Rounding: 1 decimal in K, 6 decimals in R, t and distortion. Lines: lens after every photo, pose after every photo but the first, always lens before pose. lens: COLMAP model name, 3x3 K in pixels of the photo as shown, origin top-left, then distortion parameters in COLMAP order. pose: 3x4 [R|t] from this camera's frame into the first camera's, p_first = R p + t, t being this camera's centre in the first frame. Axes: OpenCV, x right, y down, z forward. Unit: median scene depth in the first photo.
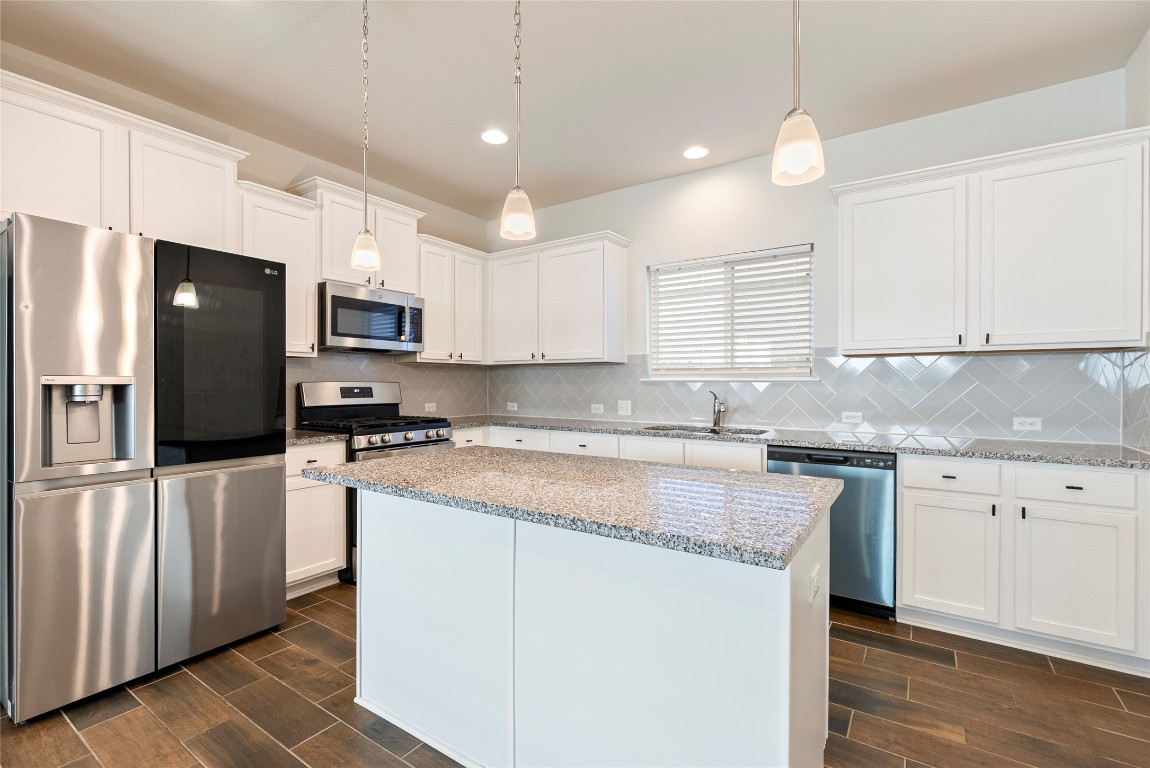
lens RADIAL K [[522.1, 0, 569.0], [0, 522.1, 383.1], [0, 0, 1]] dist [0.001756, 0.000084]
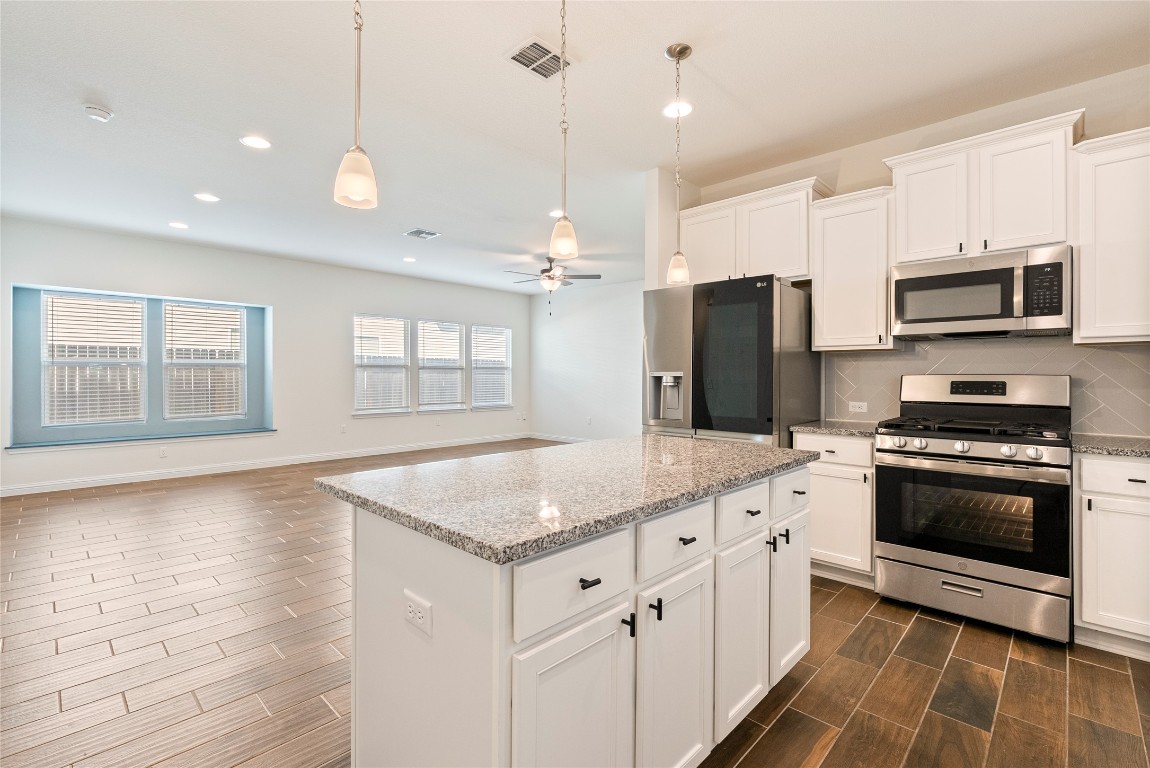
lens RADIAL K [[522.1, 0, 581.6], [0, 522.1, 379.7], [0, 0, 1]] dist [0.001756, 0.000084]
pose [[-0.161174, 0.003552, -0.986920, 0.513567], [-0.003940, 0.999983, 0.004242, 0.004695], [0.986918, 0.004573, -0.161158, 0.571177]]
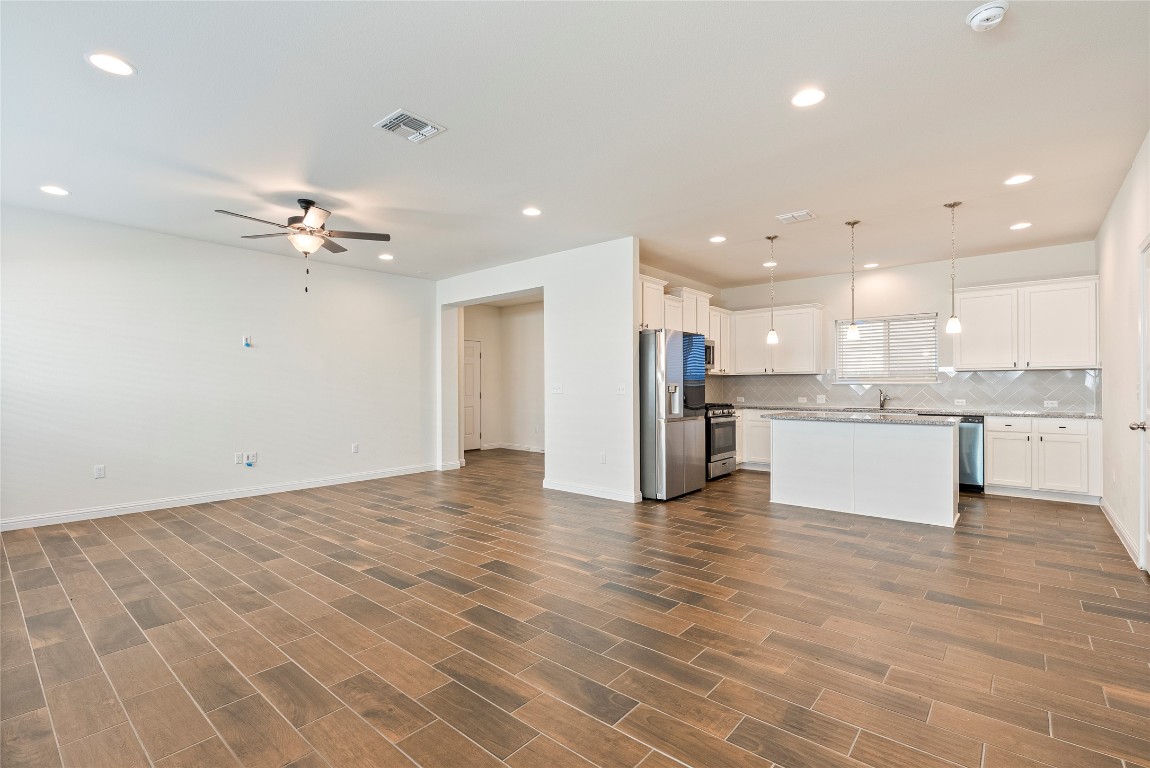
lens RADIAL K [[522.1, 0, 578.8], [0, 522.1, 381.6], [0, 0, 1]] dist [0.001756, 0.000084]
pose [[0.994104, -0.003745, -0.108362, -0.630435], [0.002637, 0.999943, -0.010364, 0.004682], [0.108395, 0.010017, 0.994057, -1.044417]]
